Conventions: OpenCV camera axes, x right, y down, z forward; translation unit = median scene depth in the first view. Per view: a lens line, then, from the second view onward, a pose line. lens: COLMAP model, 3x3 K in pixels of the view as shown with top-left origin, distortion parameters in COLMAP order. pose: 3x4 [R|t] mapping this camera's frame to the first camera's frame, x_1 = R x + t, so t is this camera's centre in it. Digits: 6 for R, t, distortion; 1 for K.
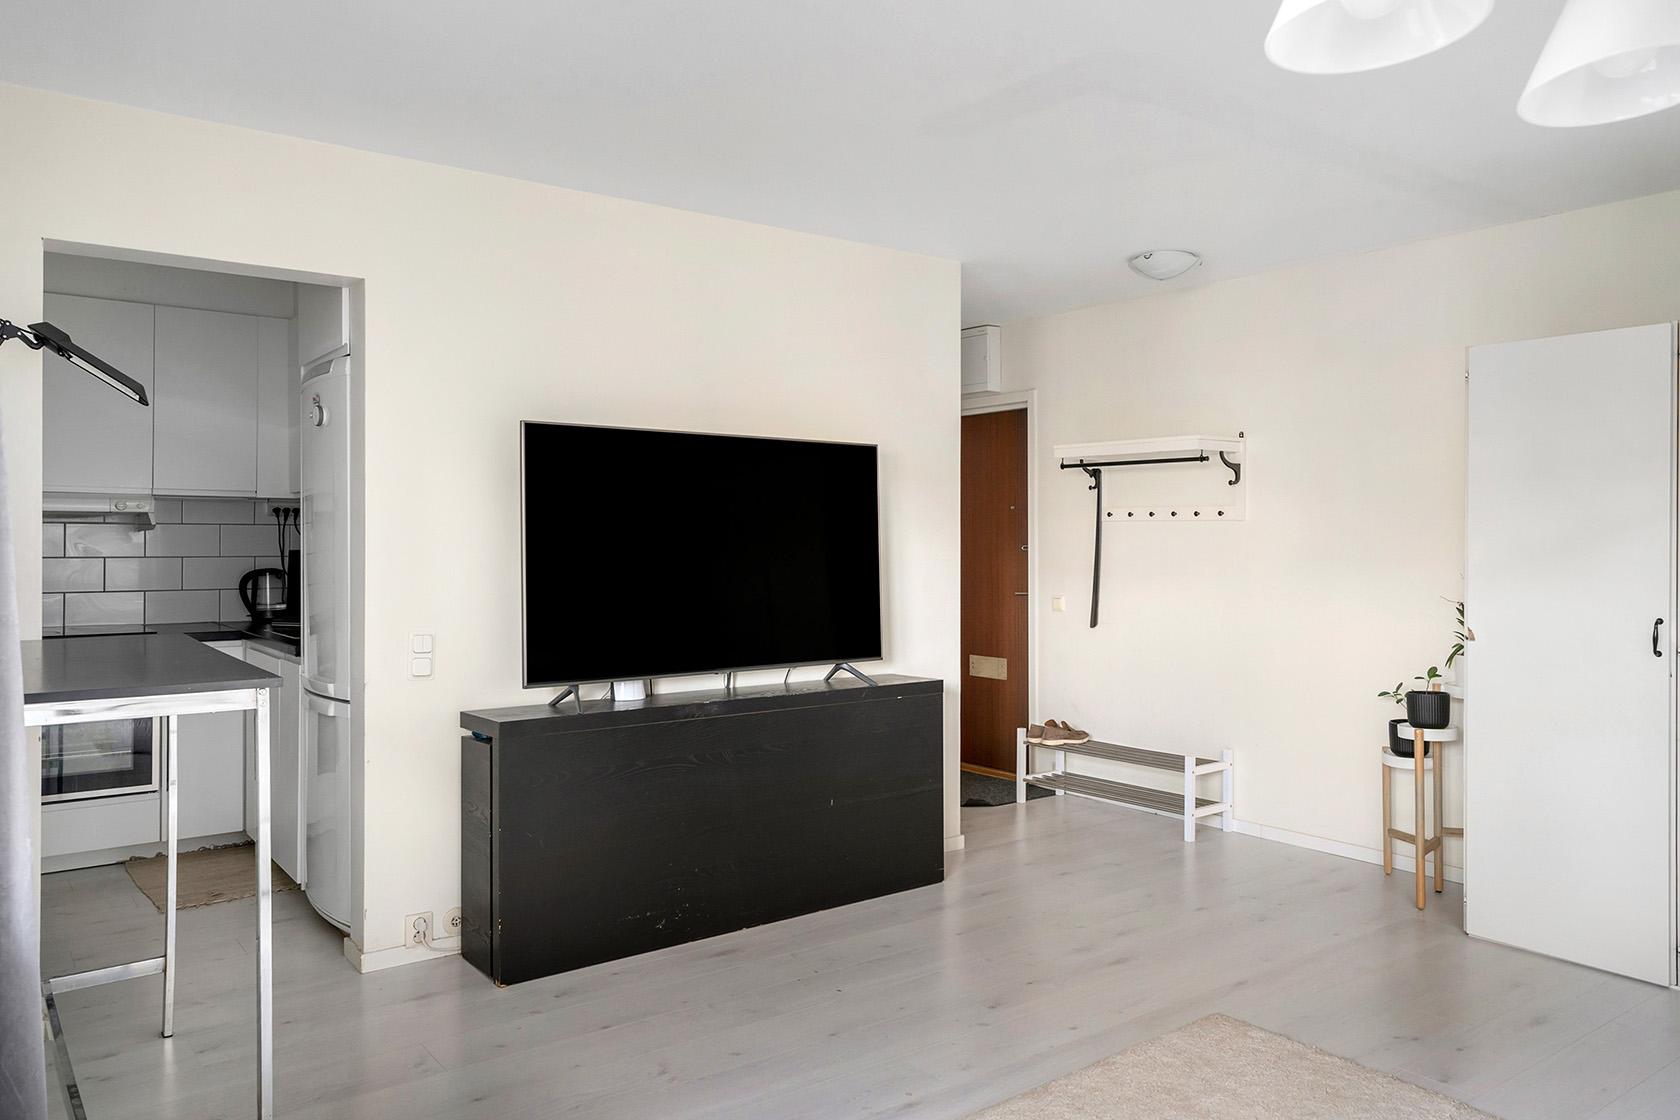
lens RADIAL K [[1166.5, 0, 840.7], [0, 1166.5, 559.4], [0, 0, 1]] dist [-0.012695, 0.017807]
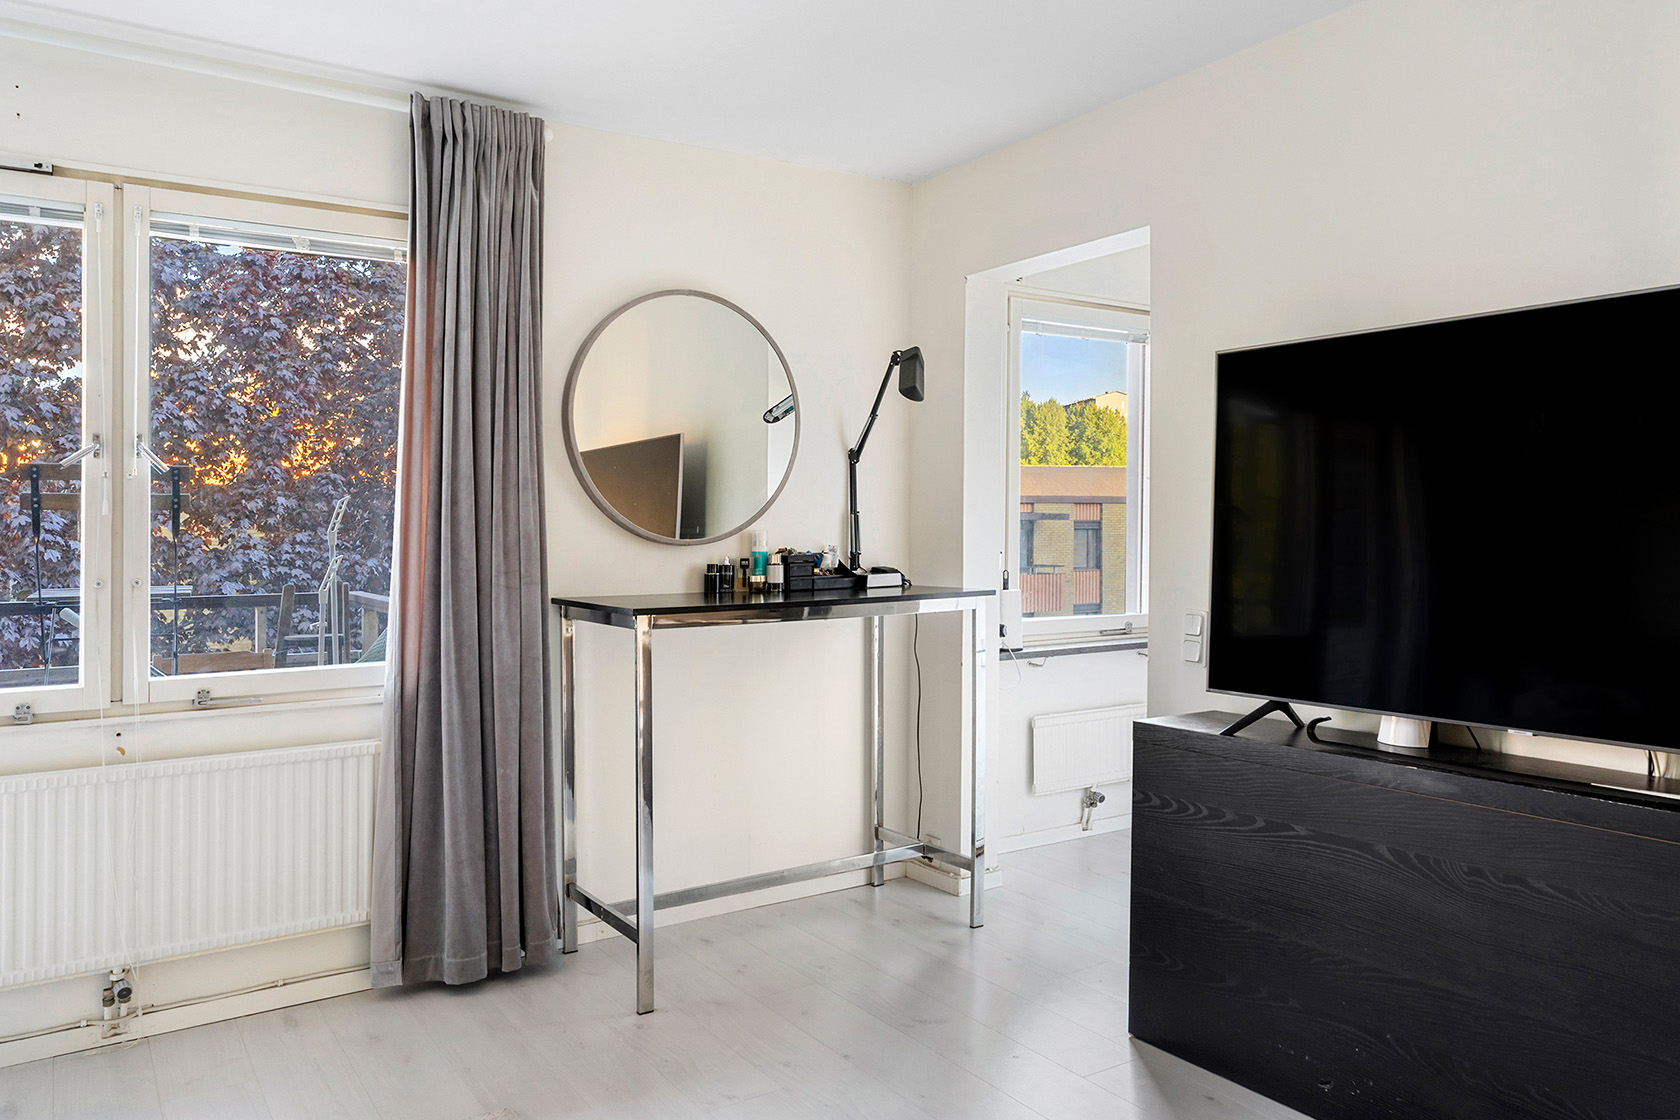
lens RADIAL K [[1166.5, 0, 837.0], [0, 1166.5, 535.2], [0, 0, 1]] dist [-0.012695, 0.017807]
pose [[-0.056613, 0.003997, -0.998388, 0.518635], [-0.003879, 0.999984, 0.004223, 0.002589], [0.998389, 0.004112, -0.056597, 0.771200]]
